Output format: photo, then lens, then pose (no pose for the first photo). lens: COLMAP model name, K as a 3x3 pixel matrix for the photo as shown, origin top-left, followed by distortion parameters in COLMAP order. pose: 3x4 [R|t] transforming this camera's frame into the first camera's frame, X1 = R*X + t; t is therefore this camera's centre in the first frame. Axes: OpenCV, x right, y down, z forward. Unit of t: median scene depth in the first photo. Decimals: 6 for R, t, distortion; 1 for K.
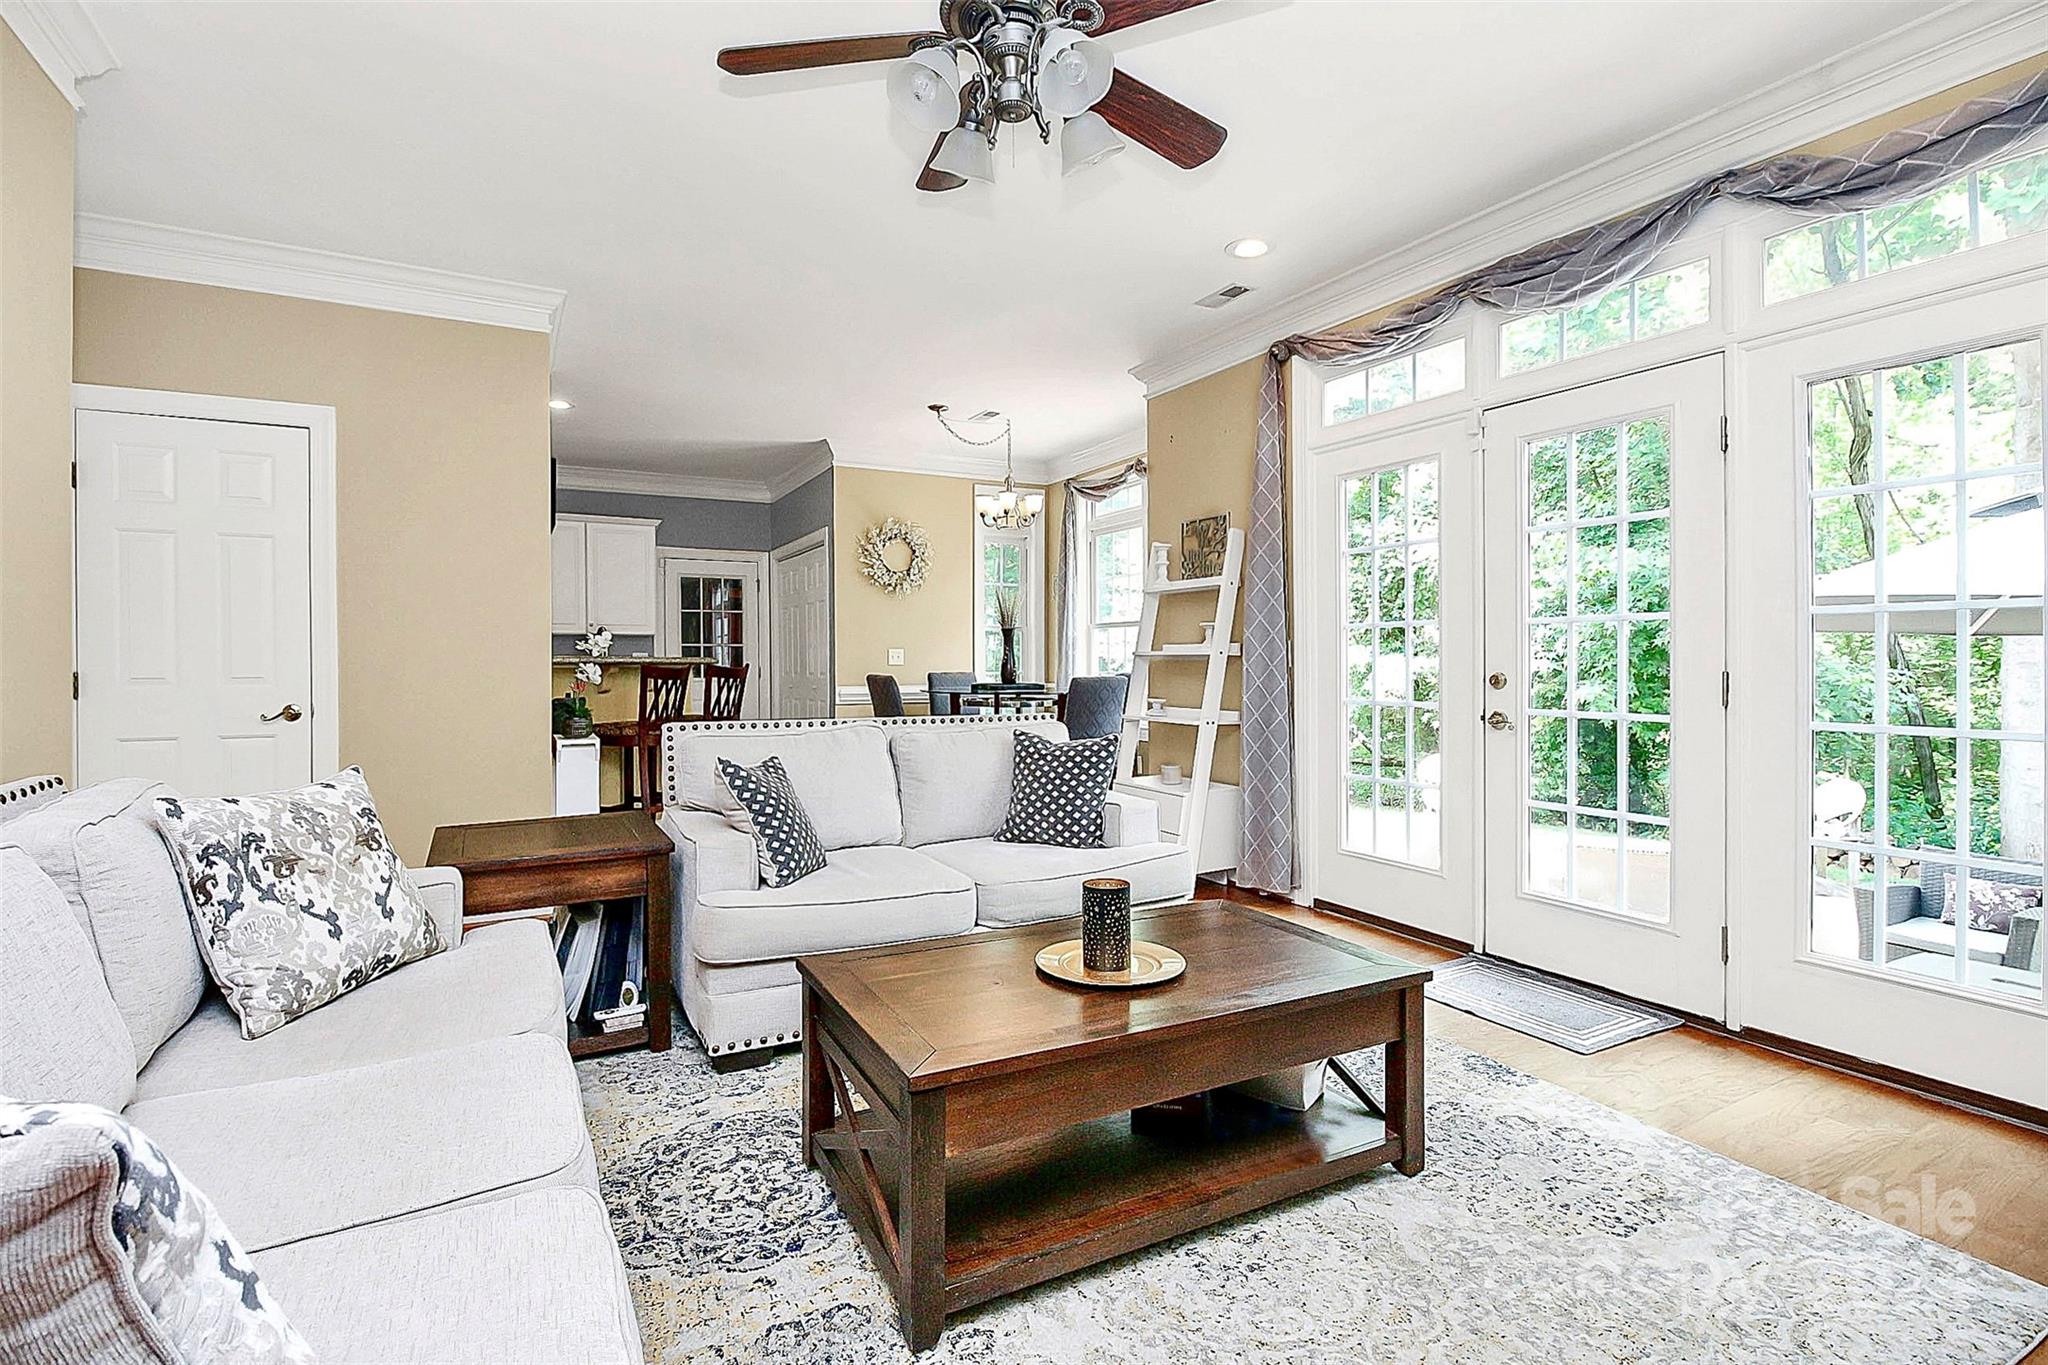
lens RADIAL K [[965.6, 0, 979.5], [0, 965.6, 651.4], [0, 0, 1]] dist [0.003679, -0.008614]
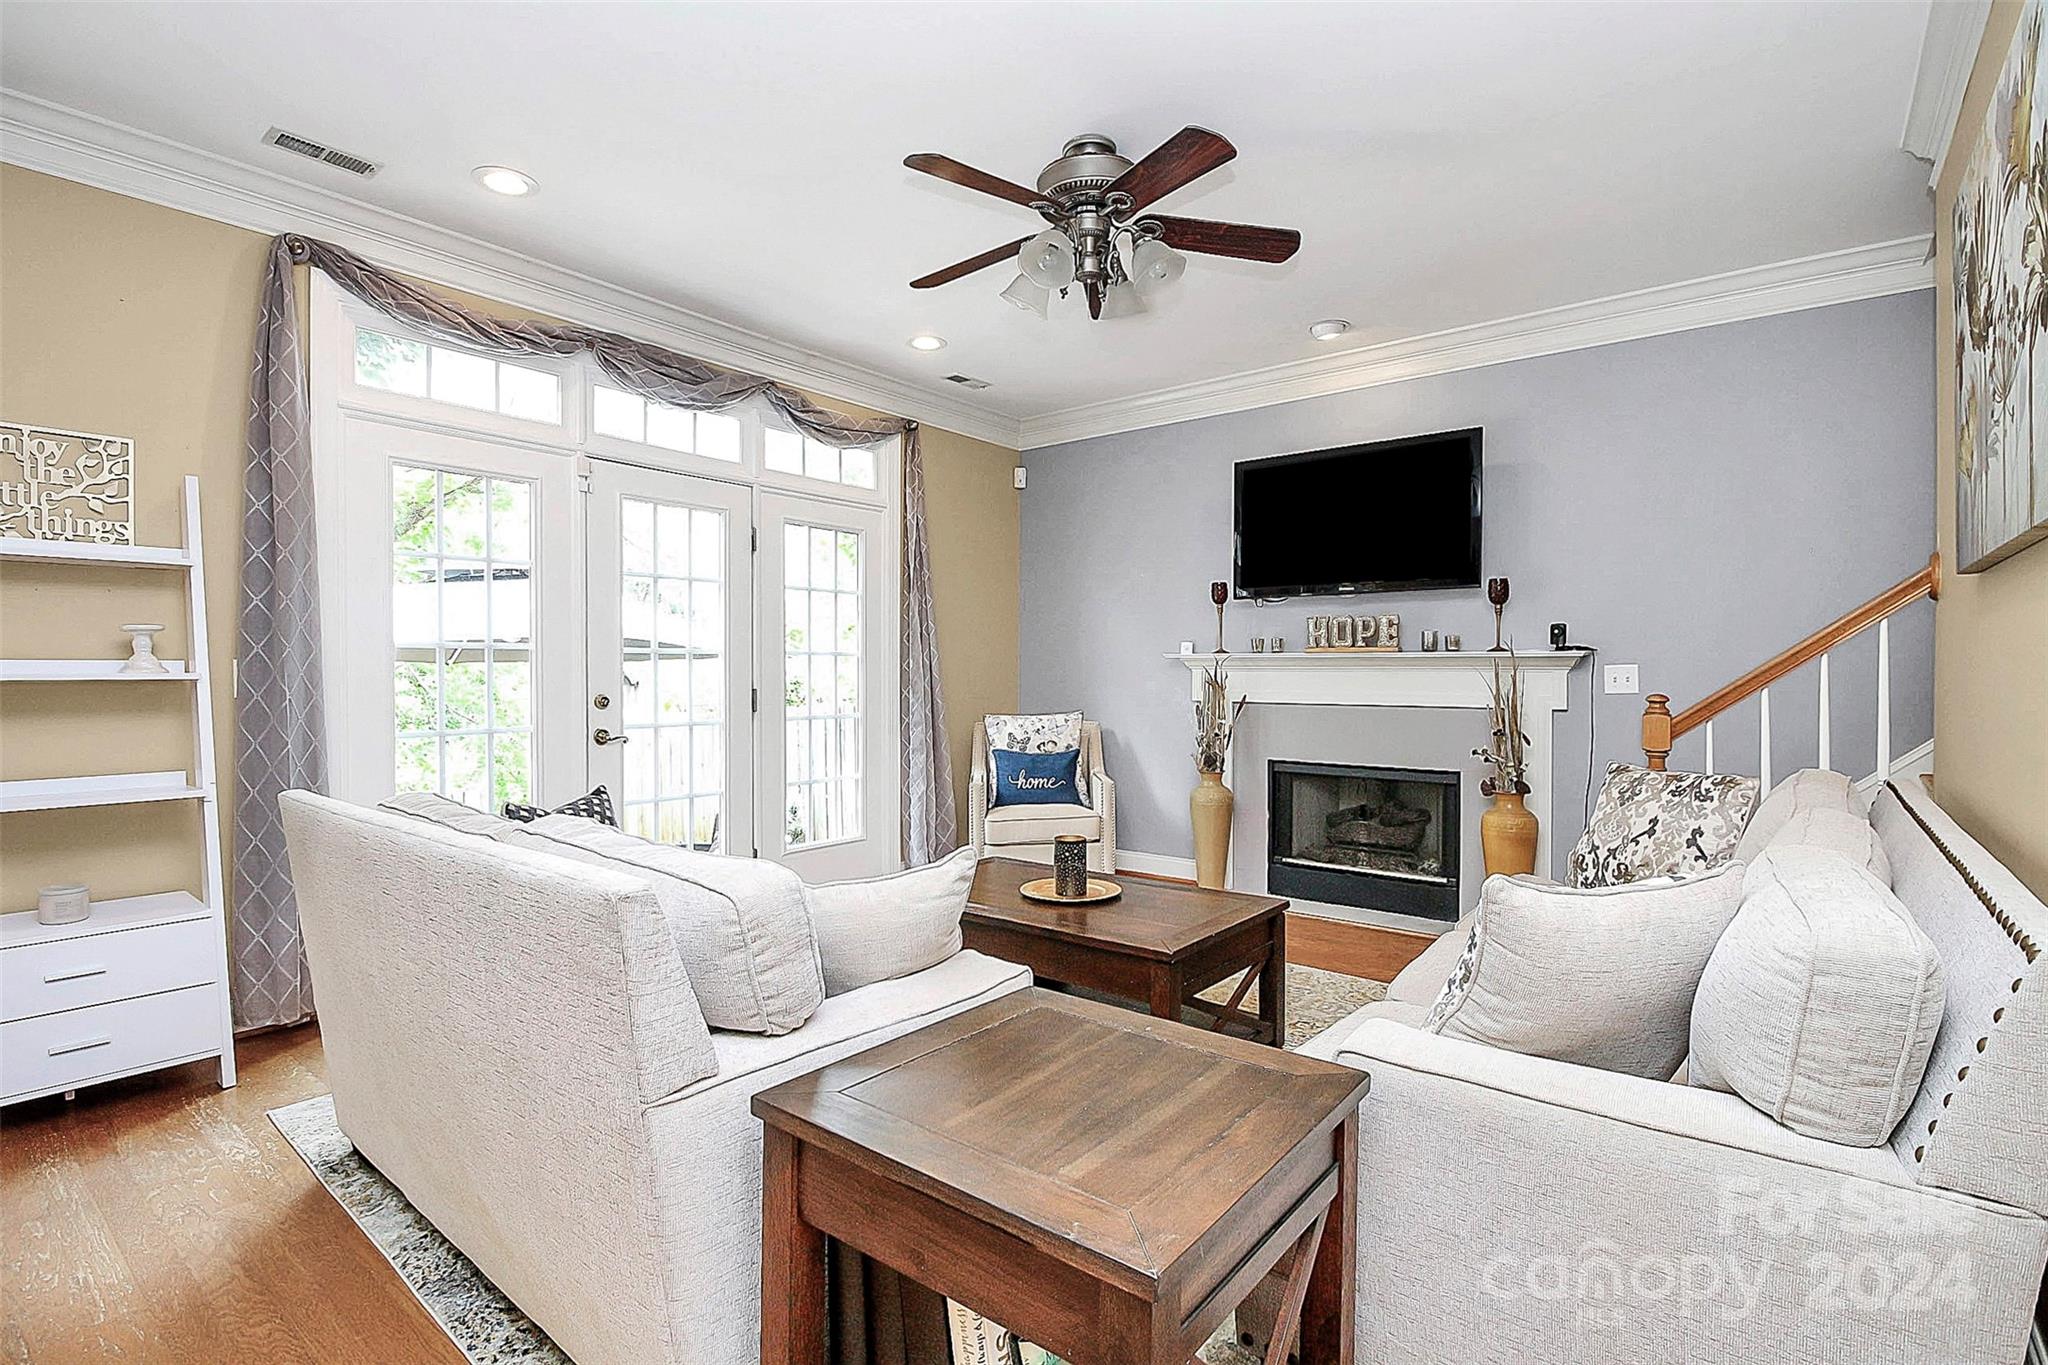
lens RADIAL K [[965.6, 0, 1009.2], [0, 965.6, 673.7], [0, 0, 1]] dist [0.003679, -0.008614]
pose [[-0.414845, -0.009645, 0.909841, -1.128845], [-0.010997, 0.999924, 0.005585, -0.010359], [-0.909826, -0.007689, -0.414920, 1.627204]]
